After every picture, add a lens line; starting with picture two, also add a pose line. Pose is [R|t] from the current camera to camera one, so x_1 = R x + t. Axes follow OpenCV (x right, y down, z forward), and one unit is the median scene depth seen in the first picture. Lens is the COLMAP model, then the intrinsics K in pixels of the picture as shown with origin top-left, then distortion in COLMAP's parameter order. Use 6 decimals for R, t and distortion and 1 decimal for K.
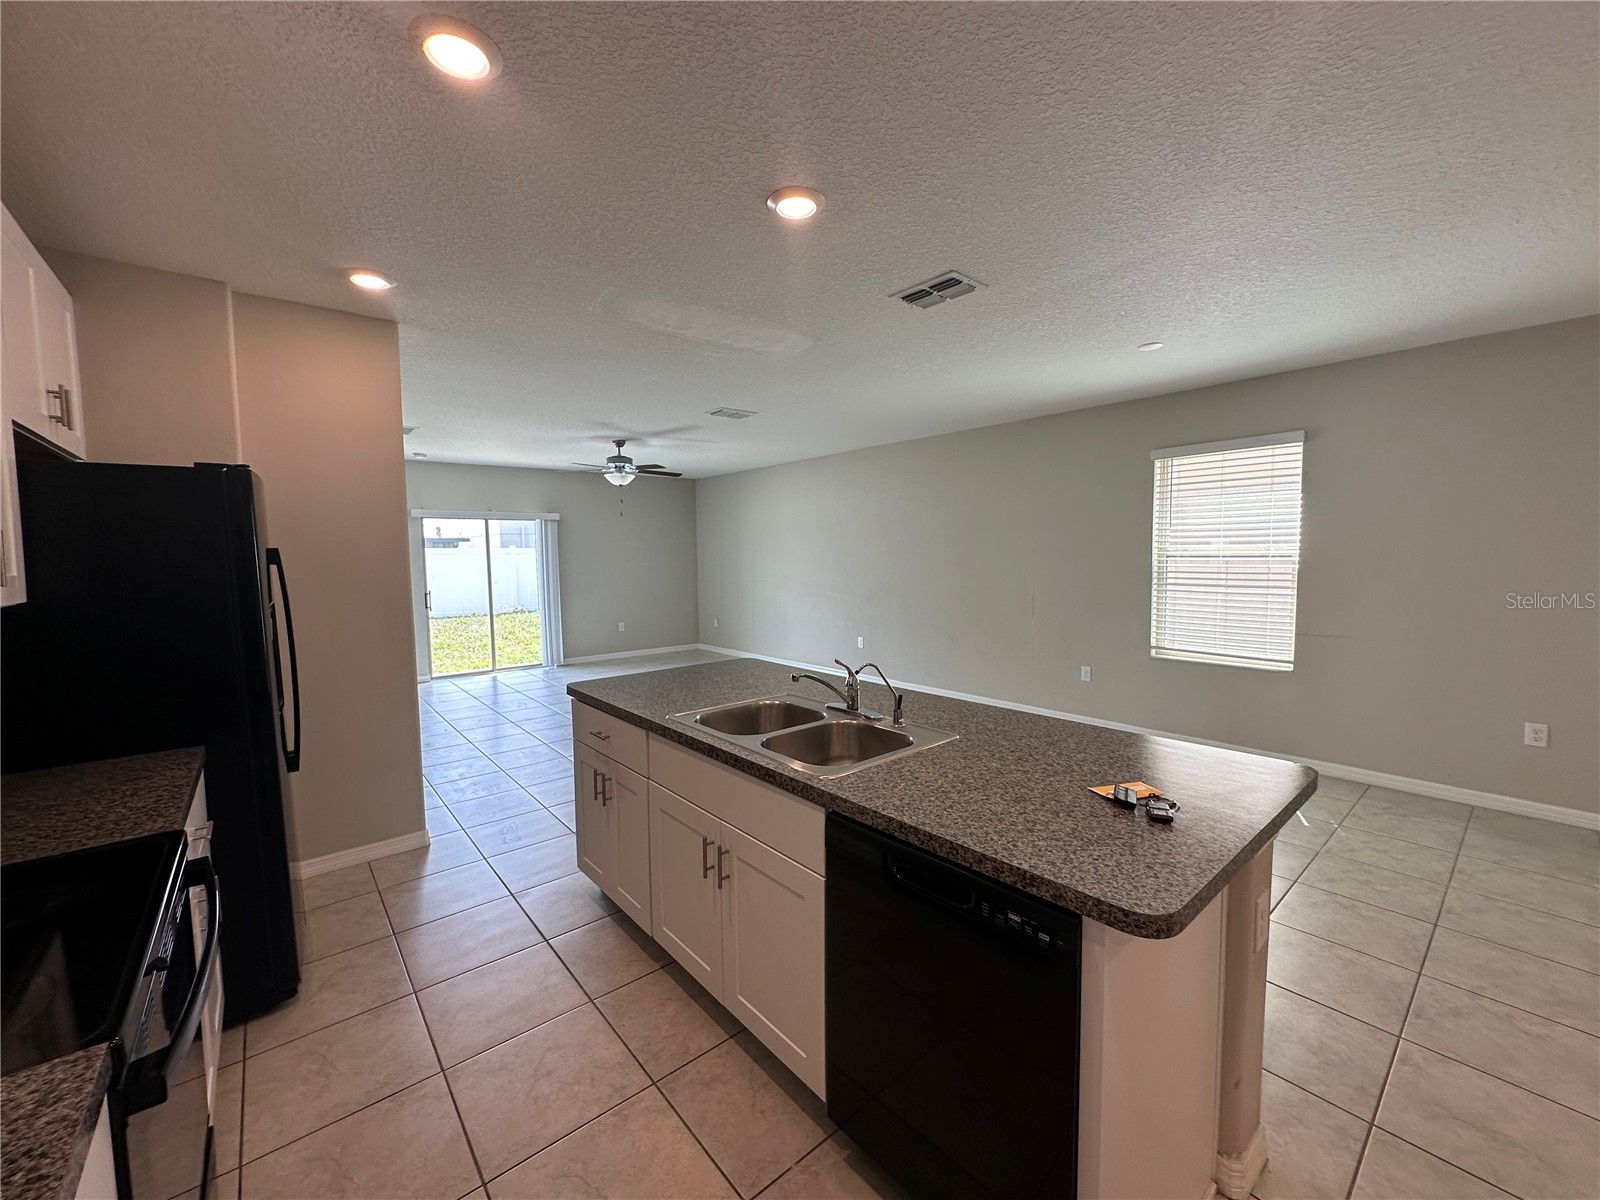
lens RADIAL K [[636.5, 0, 806.7], [0, 636.5, 597.2], [0, 0, 1]] dist [0.000655, 0.000466]
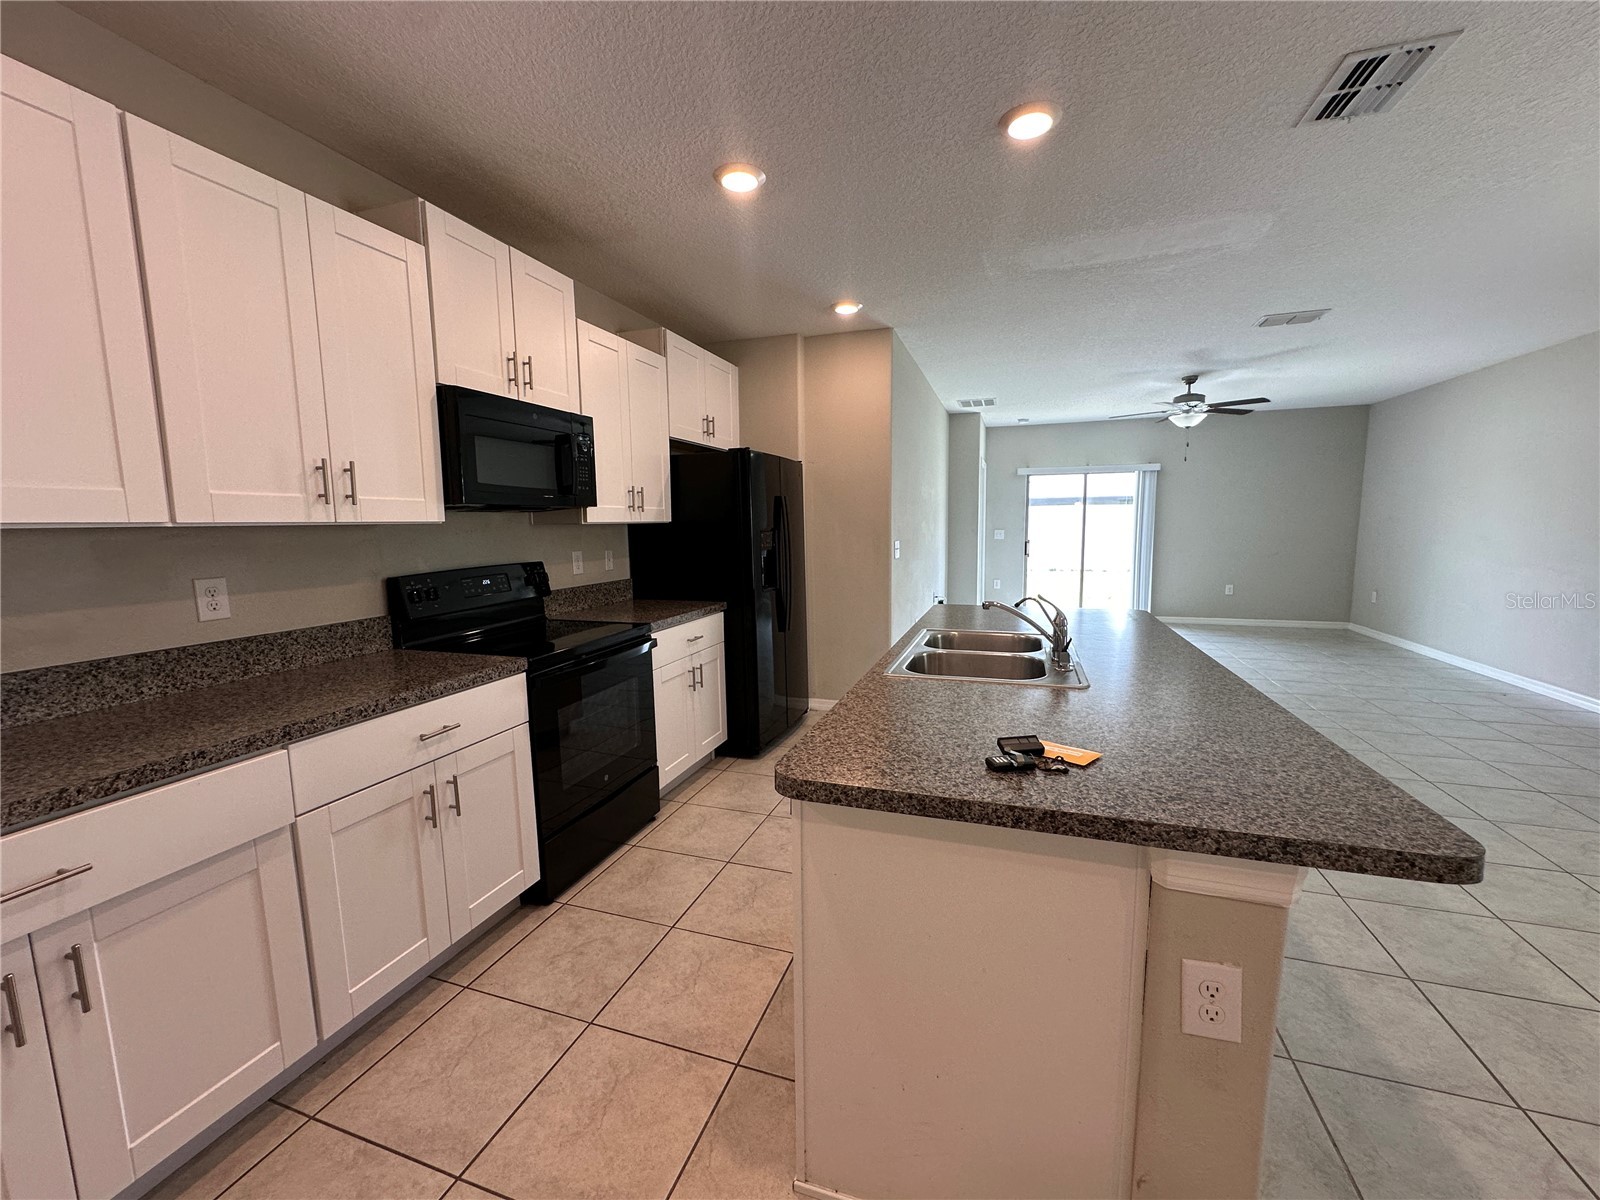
lens RADIAL K [[636.5, 0, 806.7], [0, 636.5, 597.2], [0, 0, 1]] dist [0.000655, 0.000466]
pose [[0.523199, 0.108792, -0.845238, 0.217581], [-0.055161, 0.994061, 0.093803, 0.009847], [0.850424, -0.002453, 0.526093, 0.061977]]
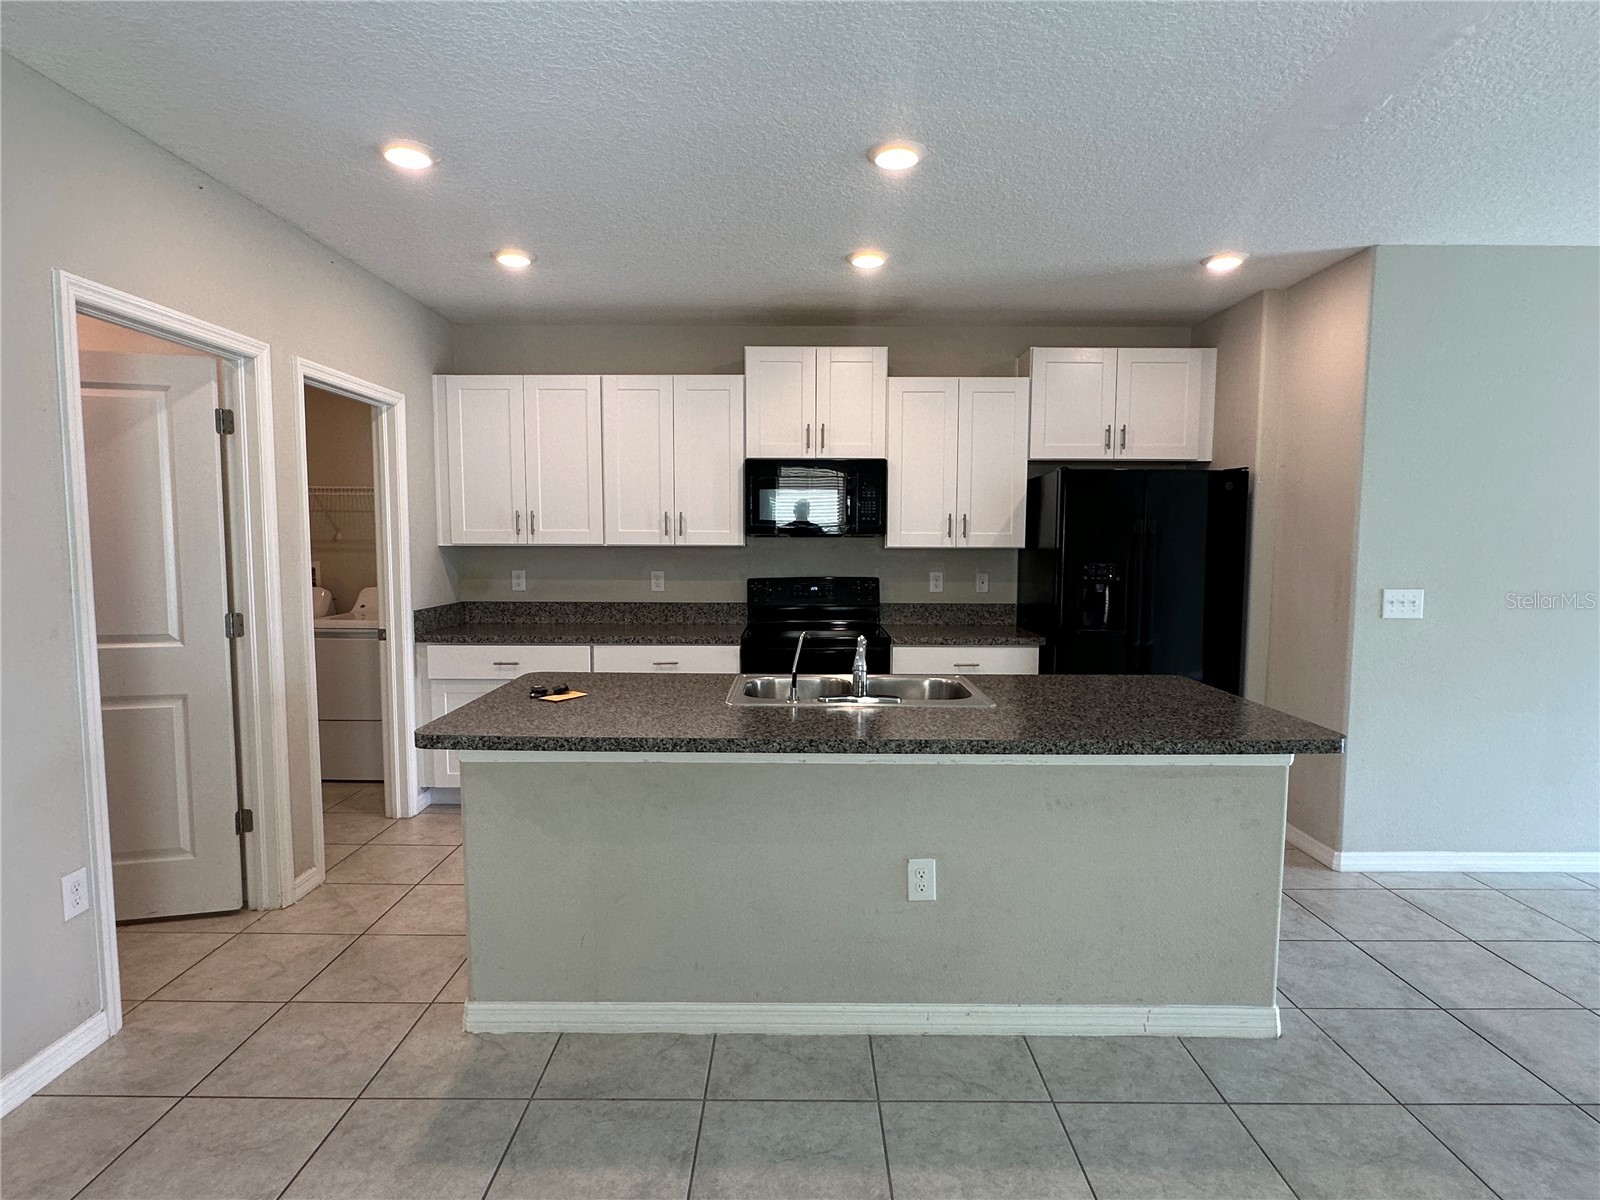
lens RADIAL K [[903.6, 0, 800.0], [0, 903.6, 600.0], [0, 0, 1]] dist [-0.017628, -0.000920]
pose [[-0.651317, 0.072236, -0.755359, 0.361933], [-0.046456, 0.989795, 0.134713, -0.043603], [0.757382, 0.122832, -0.641315, 0.577678]]
